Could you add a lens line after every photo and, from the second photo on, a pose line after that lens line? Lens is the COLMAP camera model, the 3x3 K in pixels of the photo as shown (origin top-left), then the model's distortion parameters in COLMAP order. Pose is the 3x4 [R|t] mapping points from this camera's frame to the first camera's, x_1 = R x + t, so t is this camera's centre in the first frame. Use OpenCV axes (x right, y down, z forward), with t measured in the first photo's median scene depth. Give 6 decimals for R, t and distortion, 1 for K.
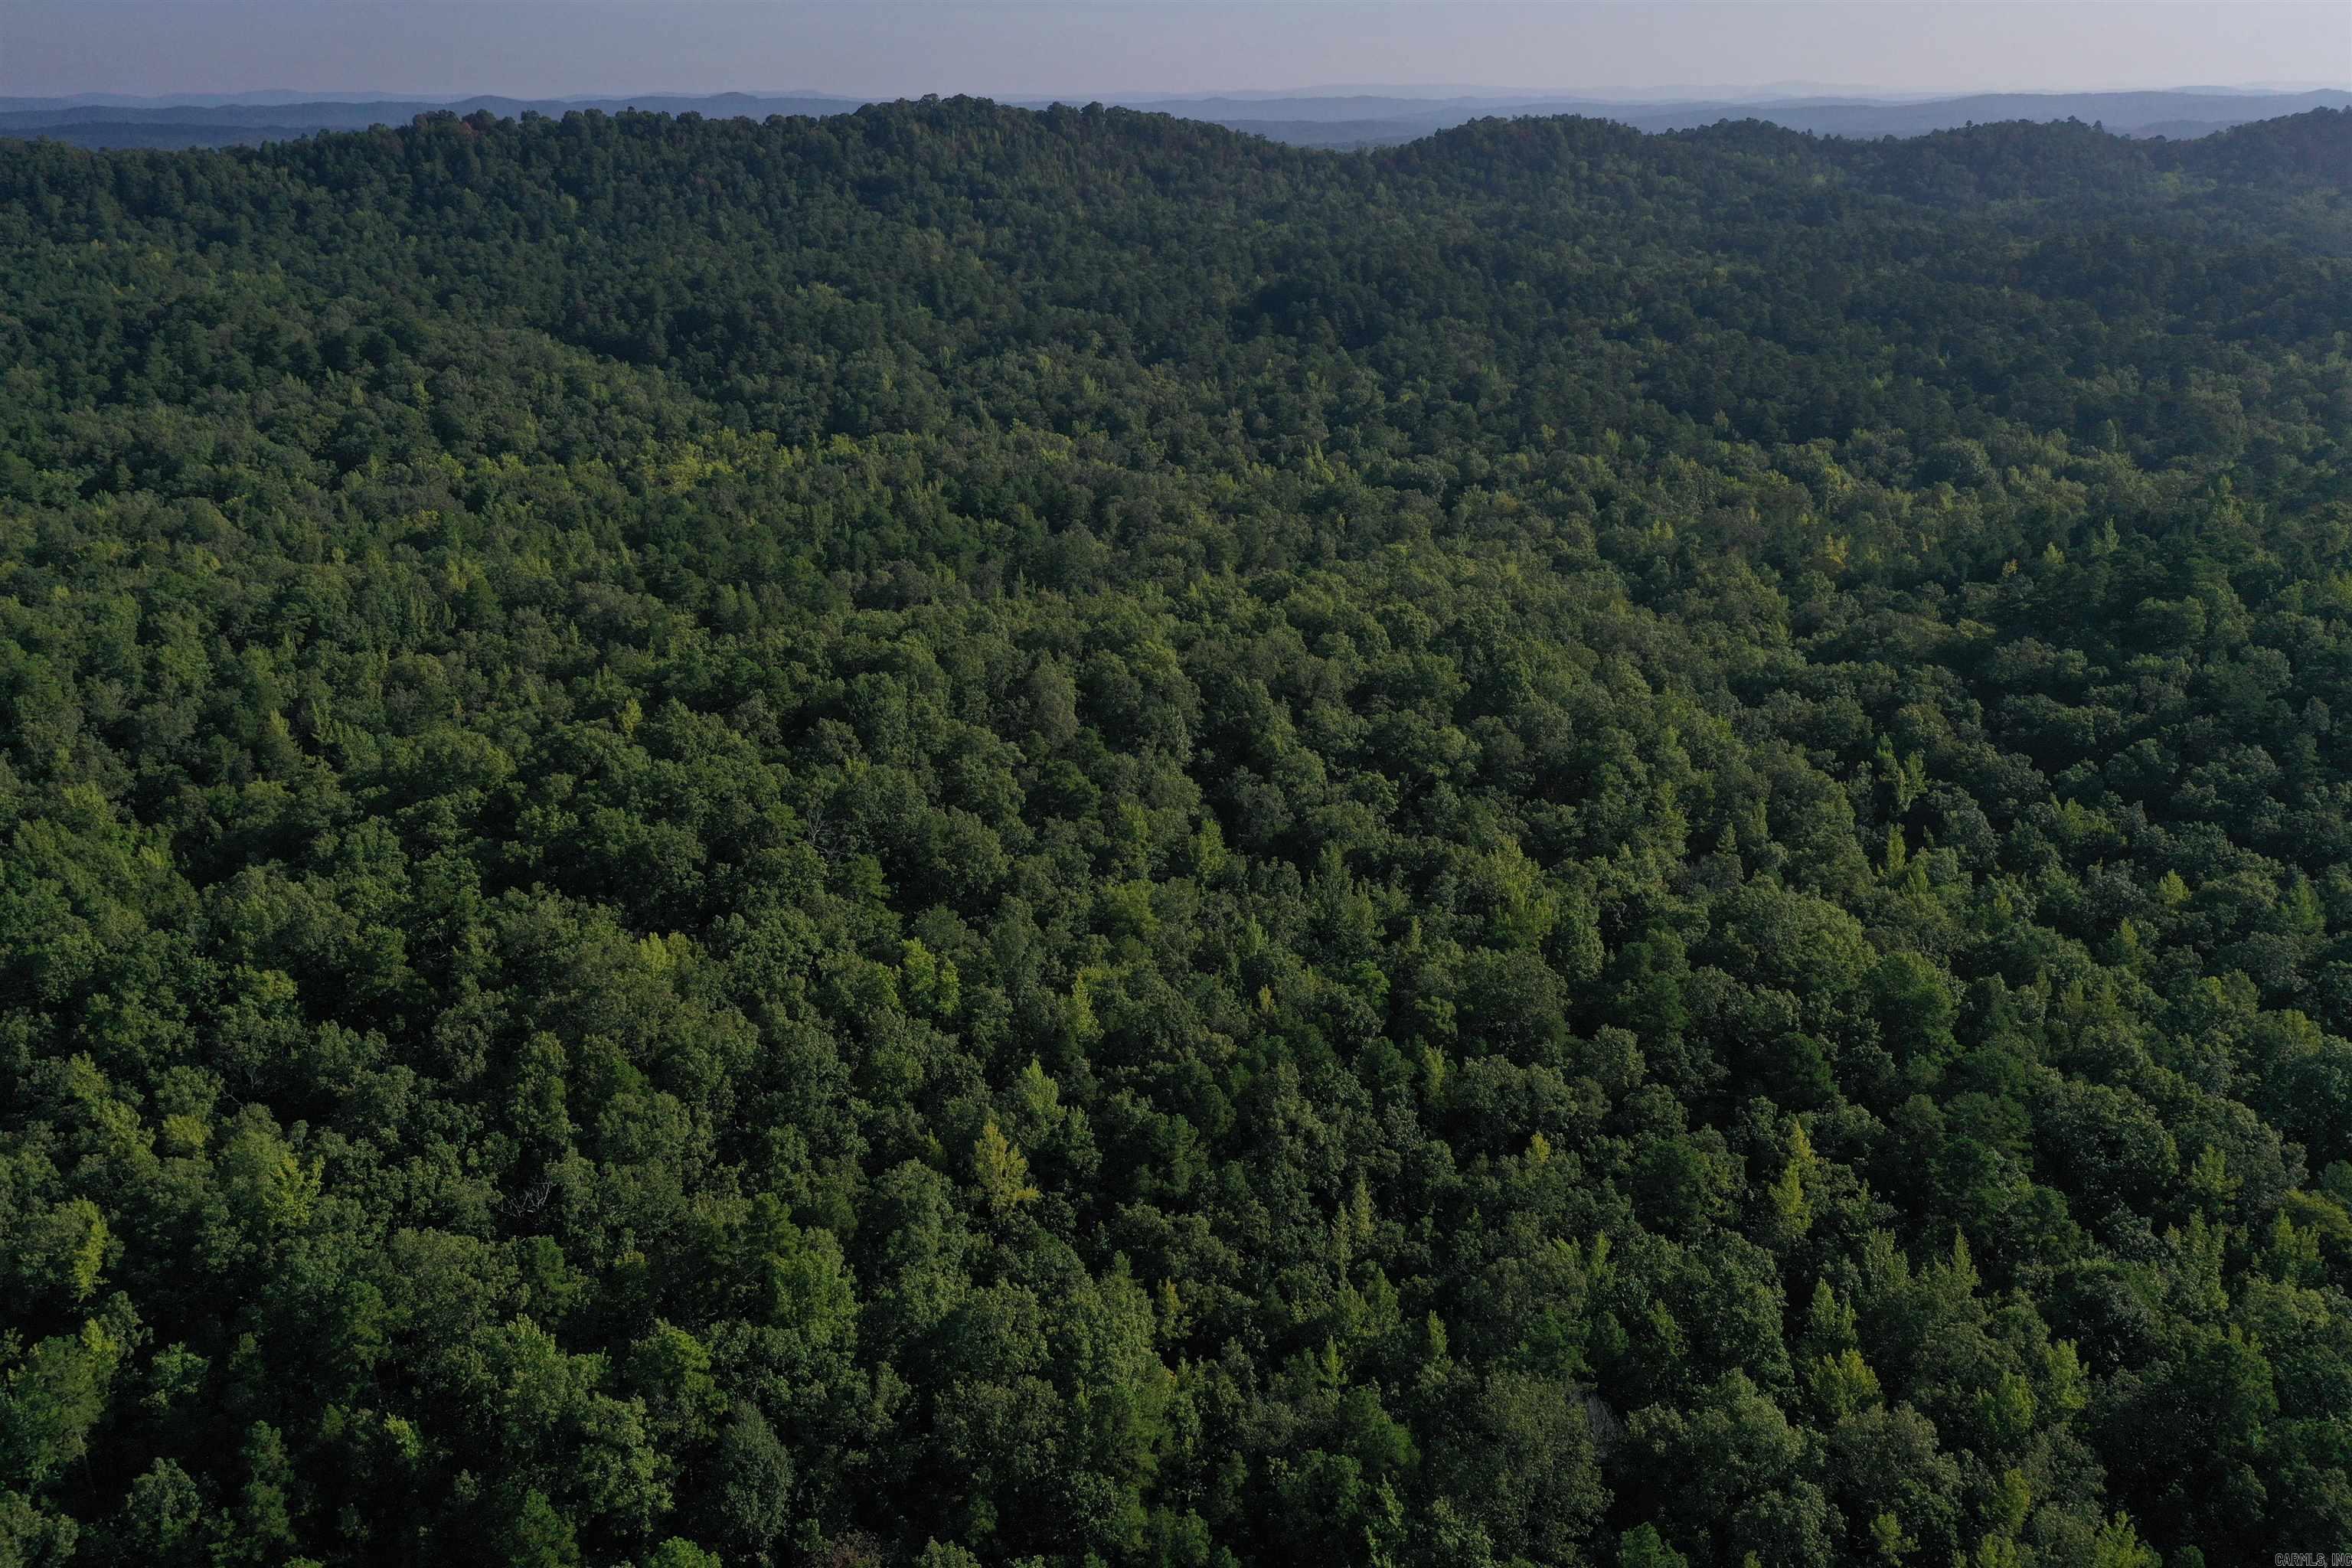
lens RADIAL K [[1867.3, 0, 1187.2], [0, 1867.3, 783.7], [0, 0, 1]] dist [0.015307, -0.005942]
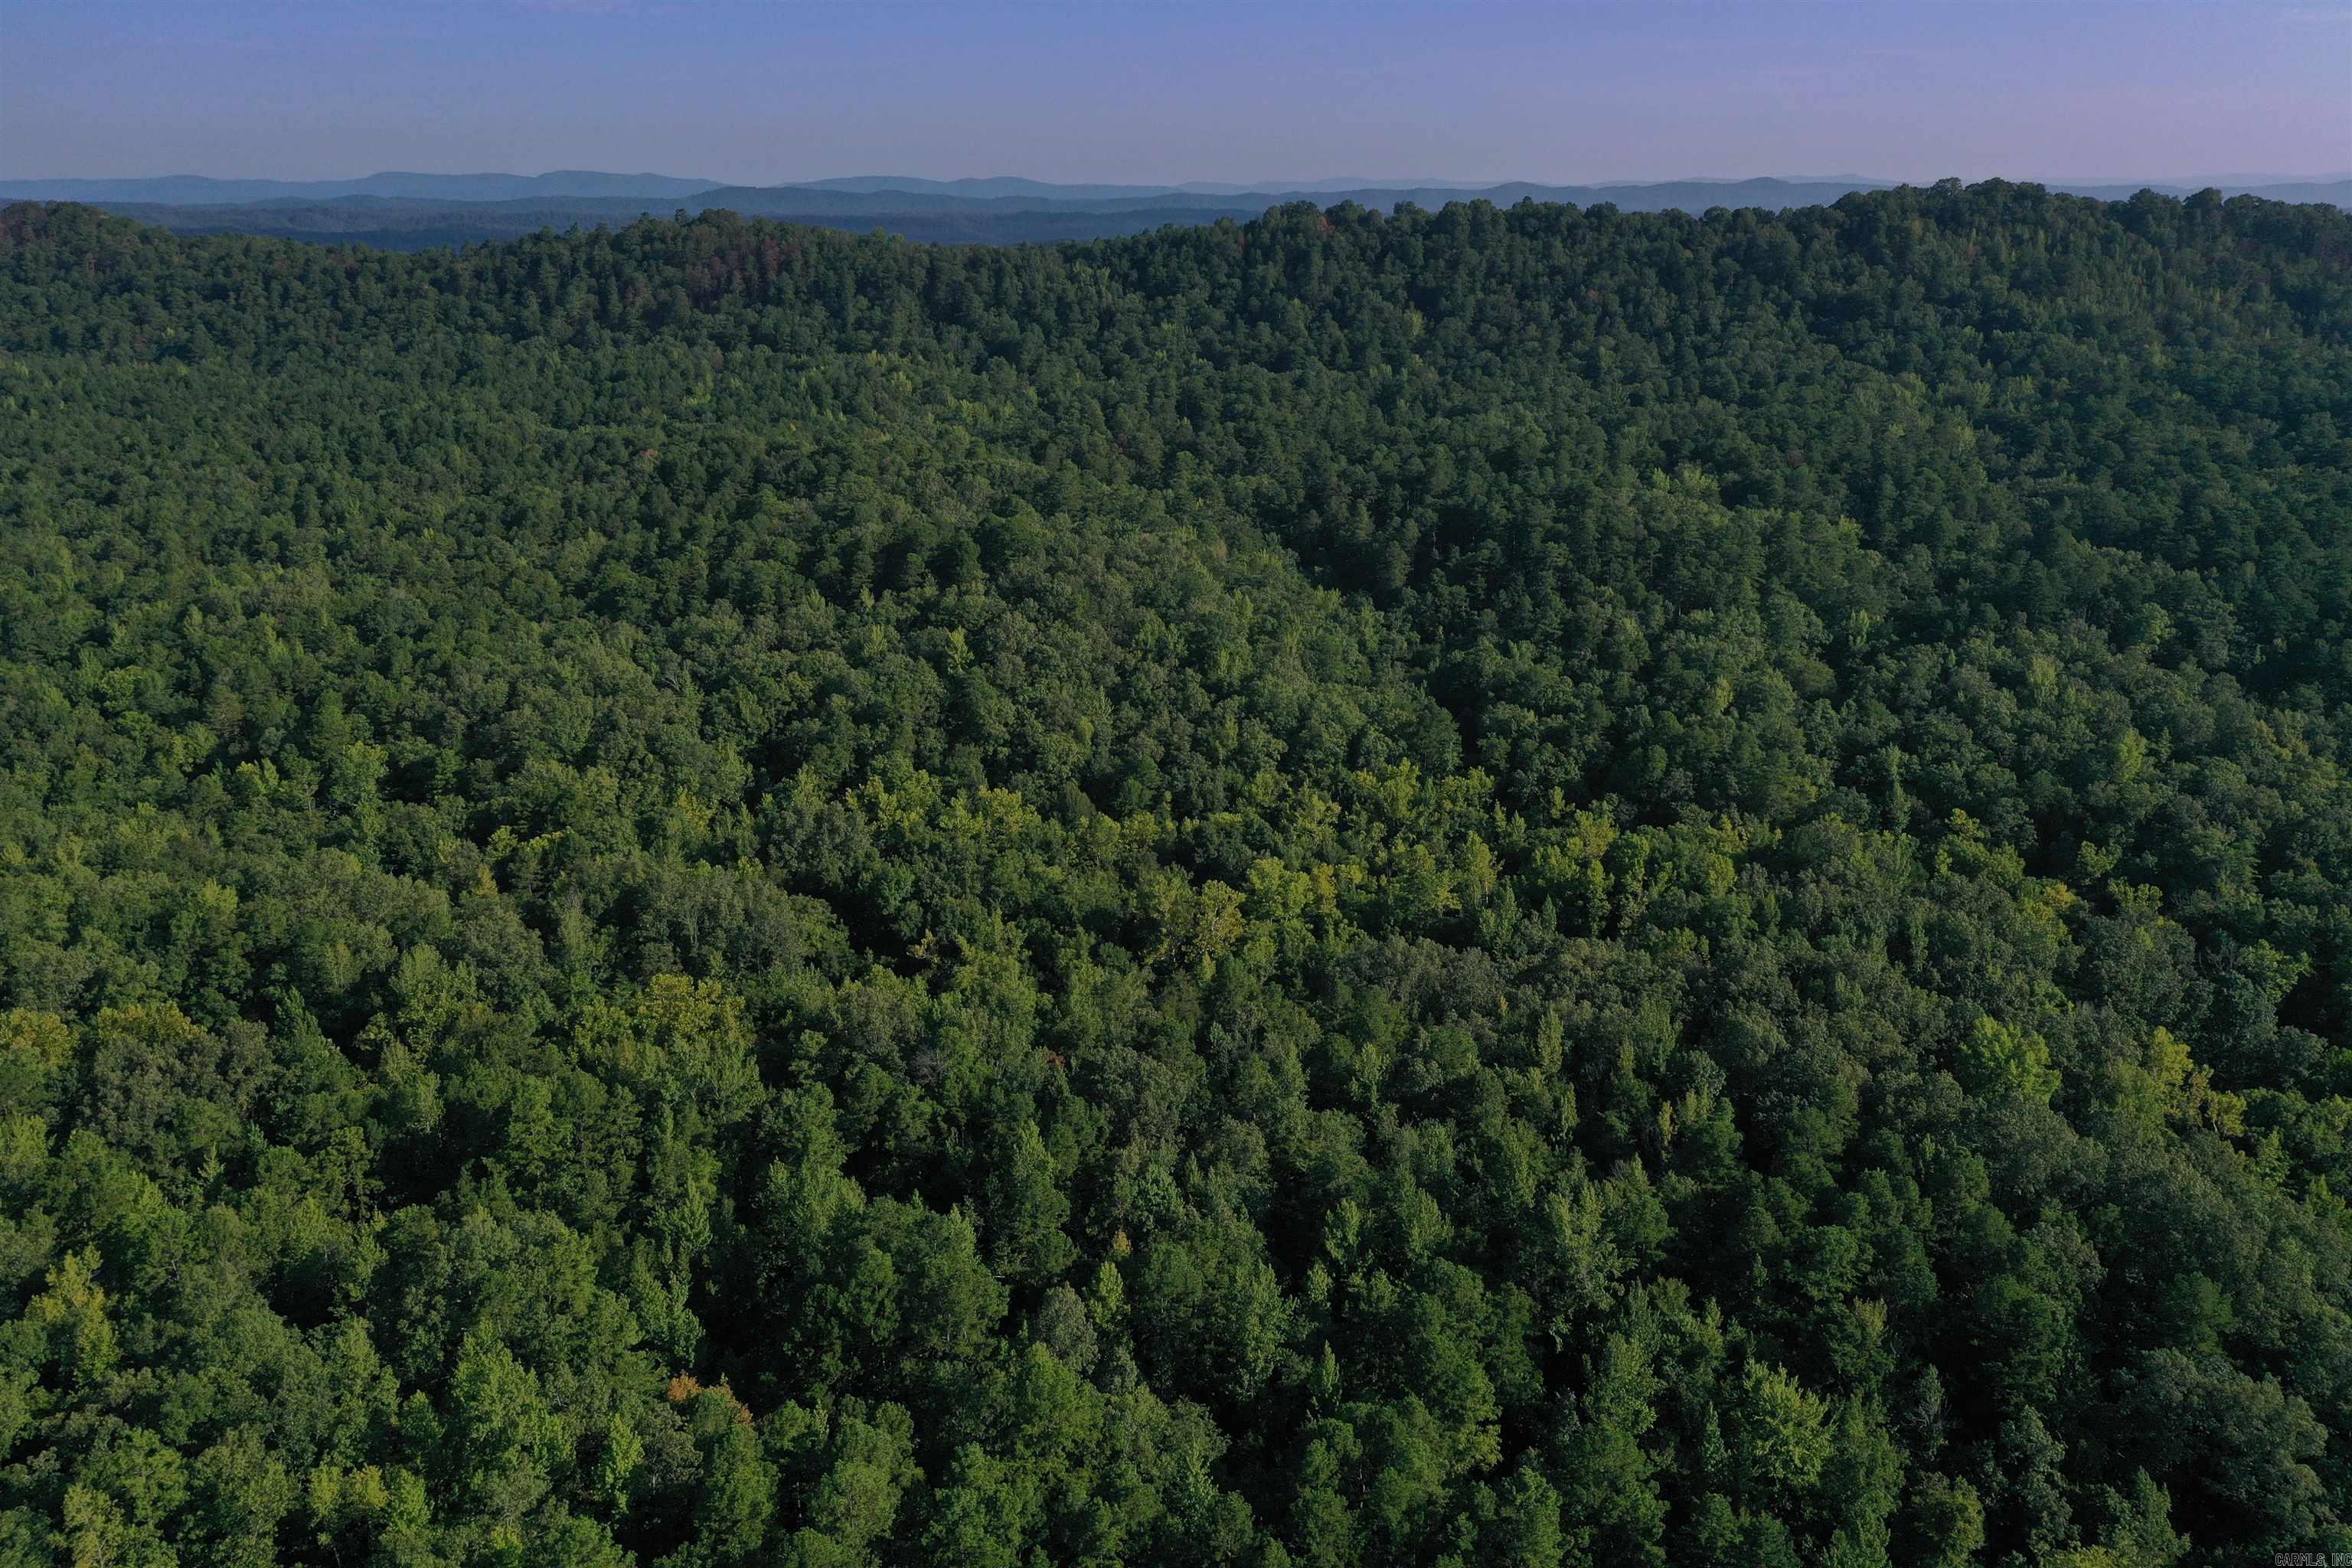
lens RADIAL K [[1867.3, 0, 1176.4], [0, 1867.3, 792.2], [0, 0, 1]] dist [0.015307, -0.005942]
pose [[0.868289, 0.154081, -0.471522, -0.025819], [-0.171243, 0.985207, 0.006603, -0.116266], [0.465564, 0.075012, 0.881830, 0.315574]]
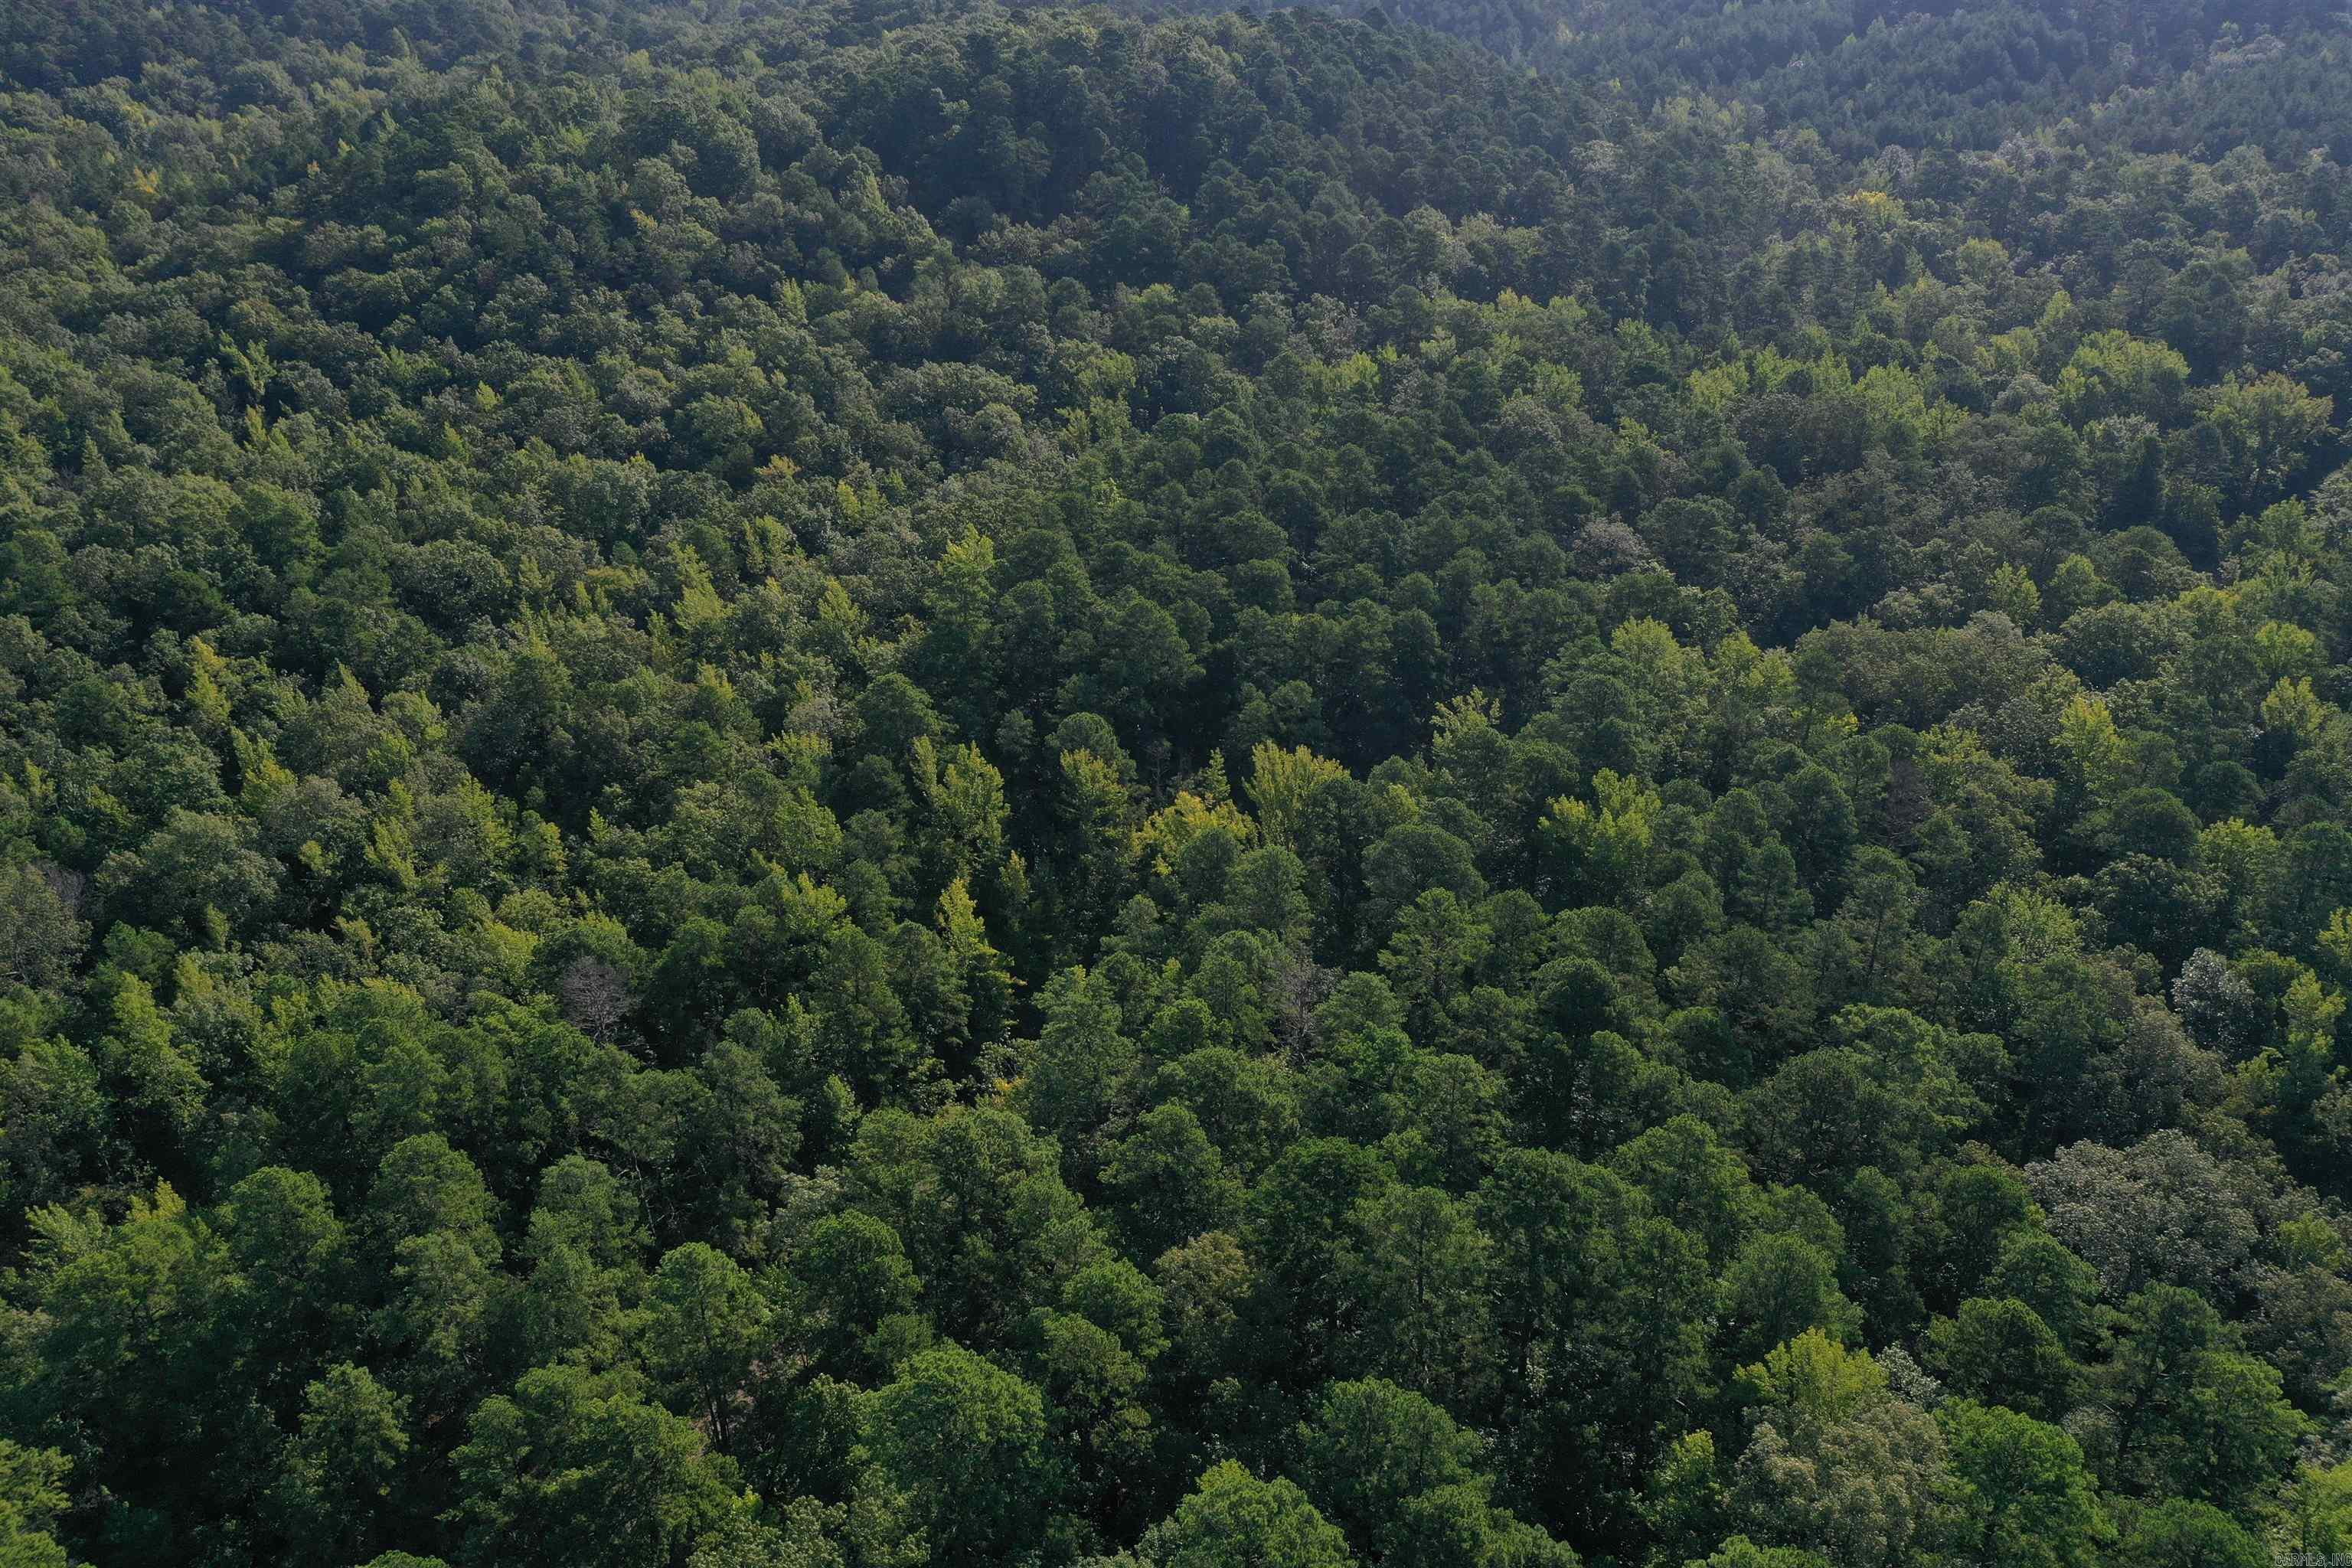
lens RADIAL K [[1867.3, 0, 1174.4], [0, 1867.3, 772.4], [0, 0, 1]] dist [0.015307, -0.005942]
pose [[0.700605, -0.348066, 0.622898, -0.001428], [0.238889, 0.936997, 0.254889, 0.066967], [-0.672372, -0.029773, 0.739615, -0.167256]]
